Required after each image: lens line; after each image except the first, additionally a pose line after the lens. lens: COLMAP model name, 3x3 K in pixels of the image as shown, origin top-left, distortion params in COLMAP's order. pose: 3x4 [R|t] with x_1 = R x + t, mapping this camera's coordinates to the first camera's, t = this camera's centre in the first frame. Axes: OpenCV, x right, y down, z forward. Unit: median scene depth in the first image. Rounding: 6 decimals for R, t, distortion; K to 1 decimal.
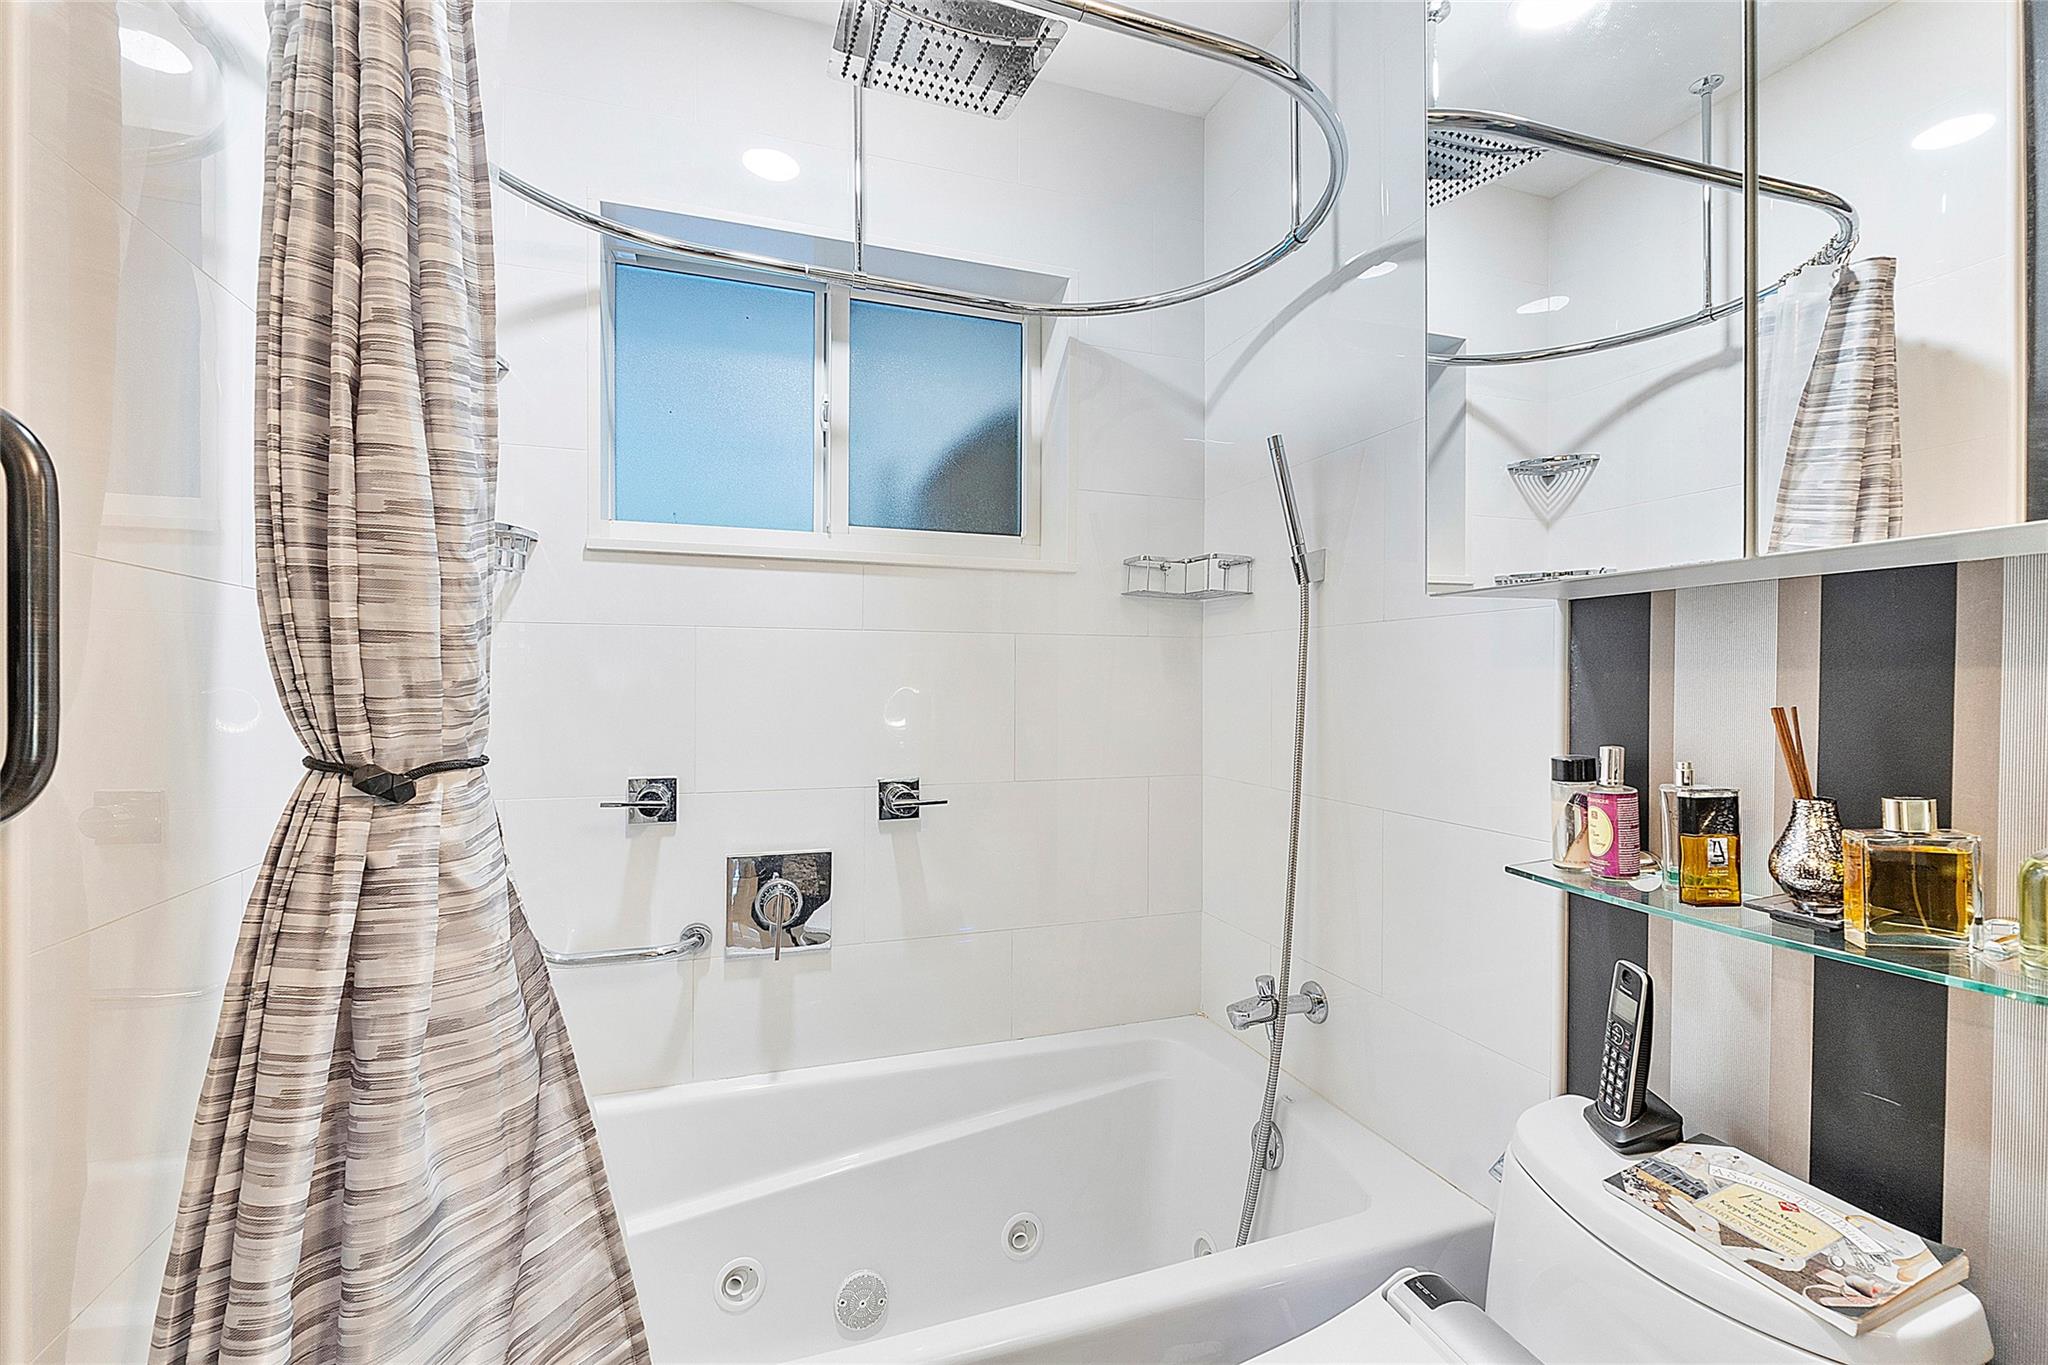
lens RADIAL K [[876.5, 0, 1024.3], [0, 876.5, 672.0], [0, 0, 1]] dist [-0.004795, -0.001068]
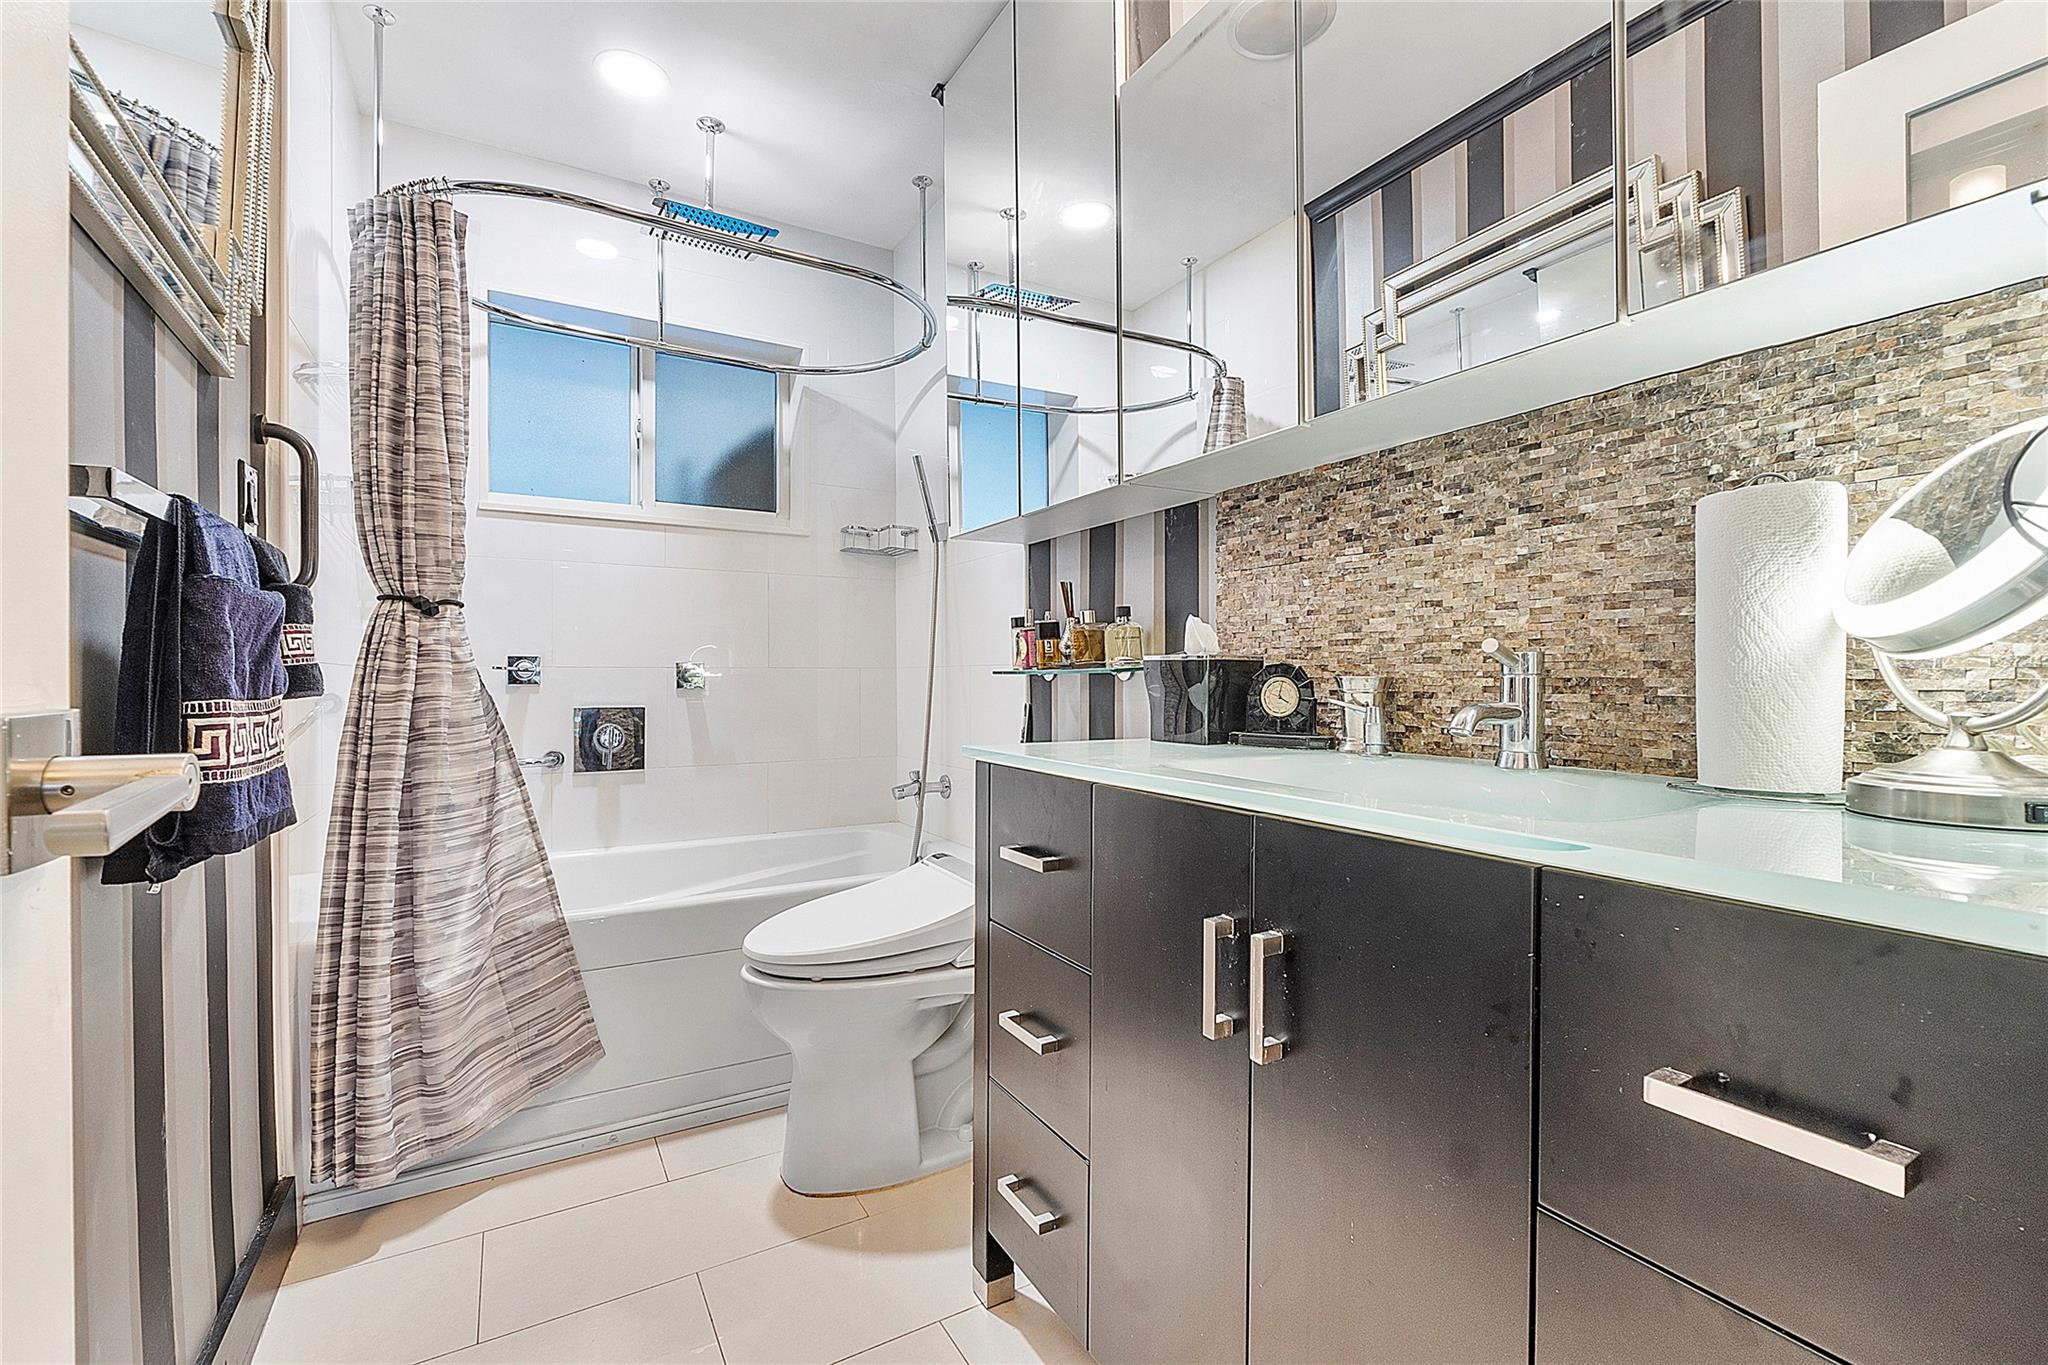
lens RADIAL K [[876.5, 0, 1024.3], [0, 876.5, 672.0], [0, 0, 1]] dist [-0.004795, -0.001068]
pose [[0.980691, -0.005808, 0.195478, 0.288865], [0.005393, 0.999982, 0.002652, 0.289170], [-0.195490, -0.001547, 0.980704, -1.383468]]
